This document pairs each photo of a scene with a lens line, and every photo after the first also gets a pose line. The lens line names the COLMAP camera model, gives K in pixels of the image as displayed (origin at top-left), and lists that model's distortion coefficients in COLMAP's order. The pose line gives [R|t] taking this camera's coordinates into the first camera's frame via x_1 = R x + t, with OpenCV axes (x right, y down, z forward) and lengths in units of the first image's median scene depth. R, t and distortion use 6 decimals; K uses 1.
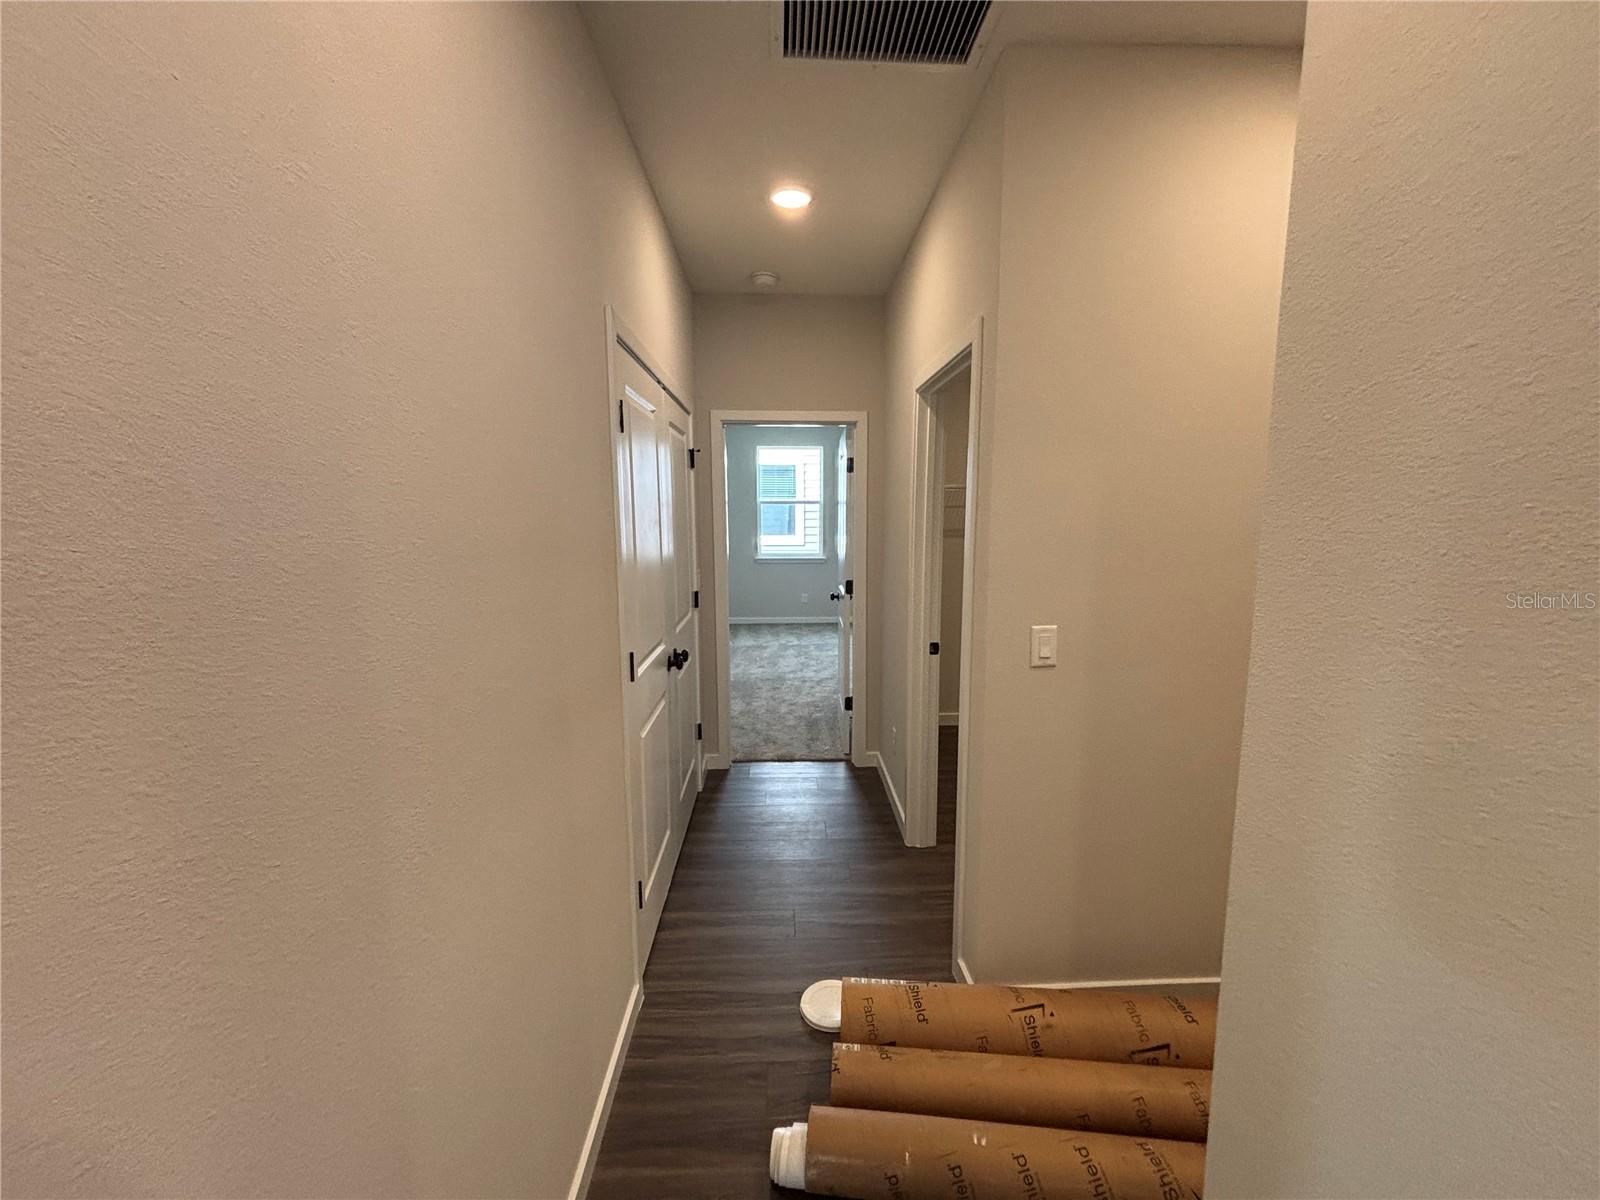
lens RADIAL K [[658.5, 0, 804.3], [0, 658.5, 597.9], [0, 0, 1]] dist [0.004464, 0.000557]
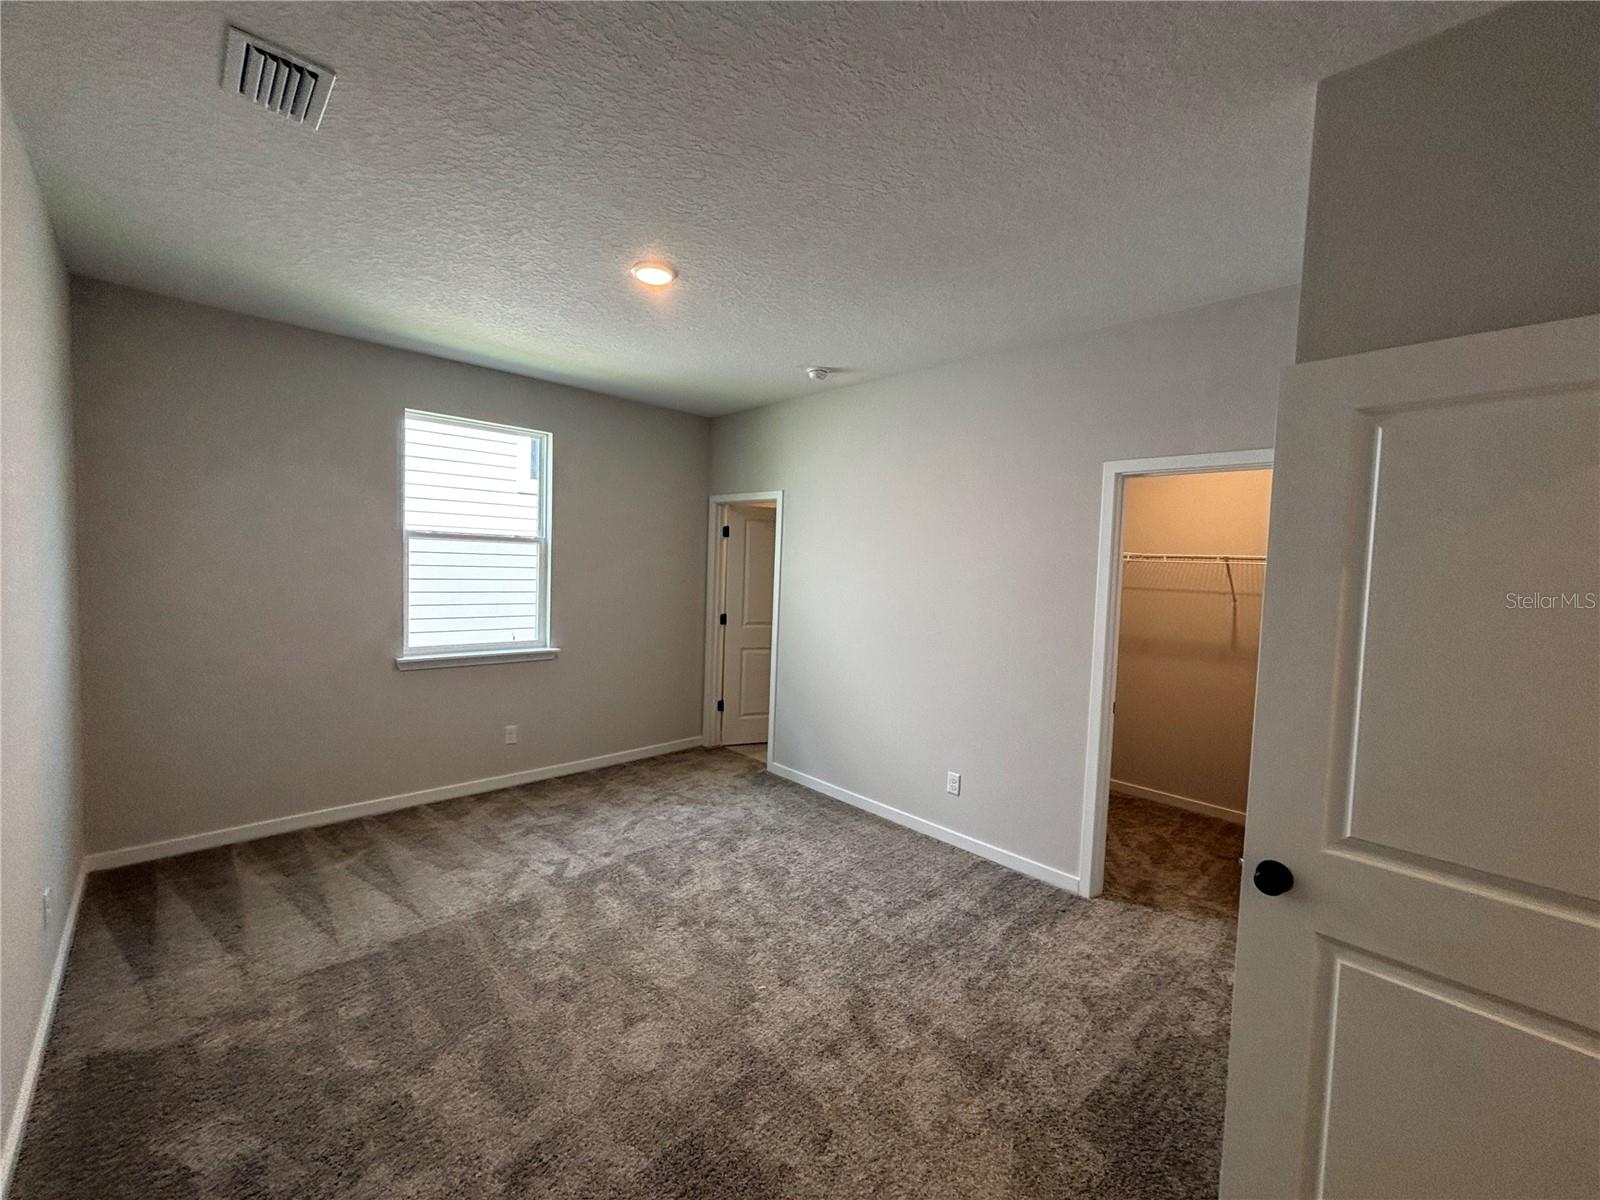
lens RADIAL K [[658.5, 0, 804.4], [0, 658.5, 595.2], [0, 0, 1]] dist [0.004464, 0.000557]
pose [[0.741310, -0.009932, 0.671089, -0.166819], [0.054498, 0.997479, -0.045438, -0.068860], [-0.668946, 0.070257, 0.739983, 0.494484]]
